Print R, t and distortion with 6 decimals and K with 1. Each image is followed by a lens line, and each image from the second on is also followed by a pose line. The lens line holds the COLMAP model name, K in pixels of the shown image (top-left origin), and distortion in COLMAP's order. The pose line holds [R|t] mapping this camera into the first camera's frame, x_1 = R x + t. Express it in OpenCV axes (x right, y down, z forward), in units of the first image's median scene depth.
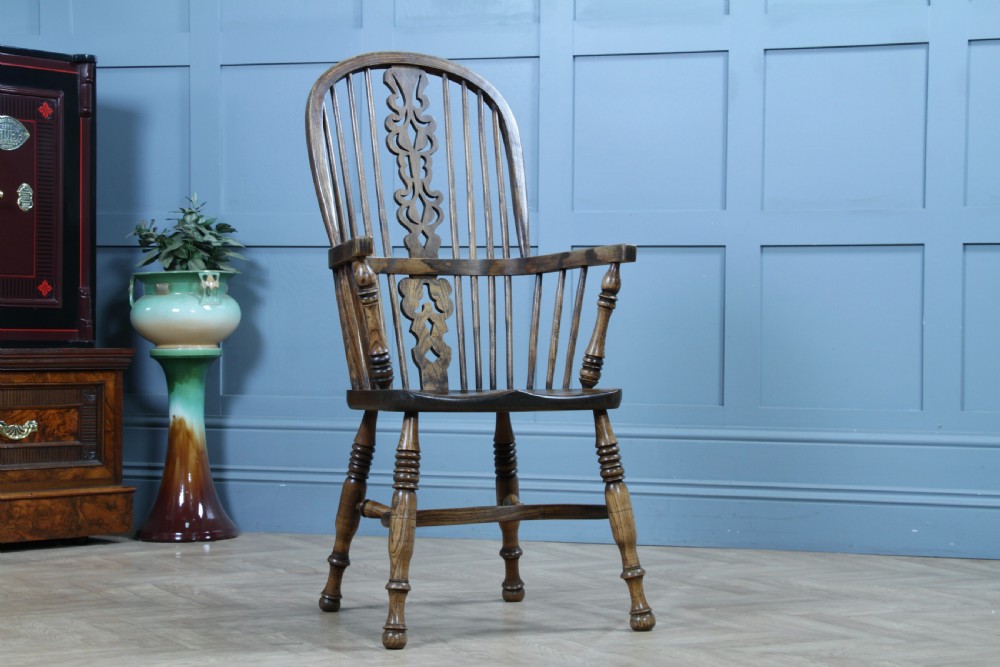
lens RADIAL K [[1884.0, 0, 498.7], [0, 1884.0, 337.4], [0, 0, 1]] dist [0.151760, 0.419793]
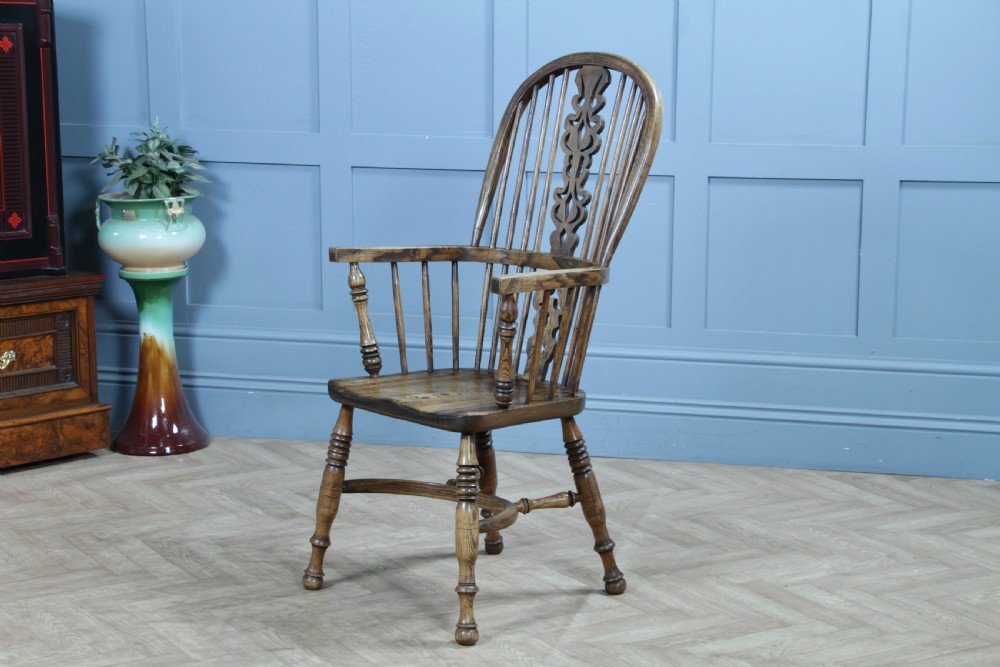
lens RADIAL K [[1908.8, 0, 495.4], [0, 1908.8, 335.8], [0, 0, 1]] dist [0.163584, 0.376512]
pose [[0.999340, -0.011495, 0.034467, -0.015543], [0.005540, 0.985748, 0.168138, -0.138089], [-0.035909, -0.167837, 0.985161, -0.048656]]
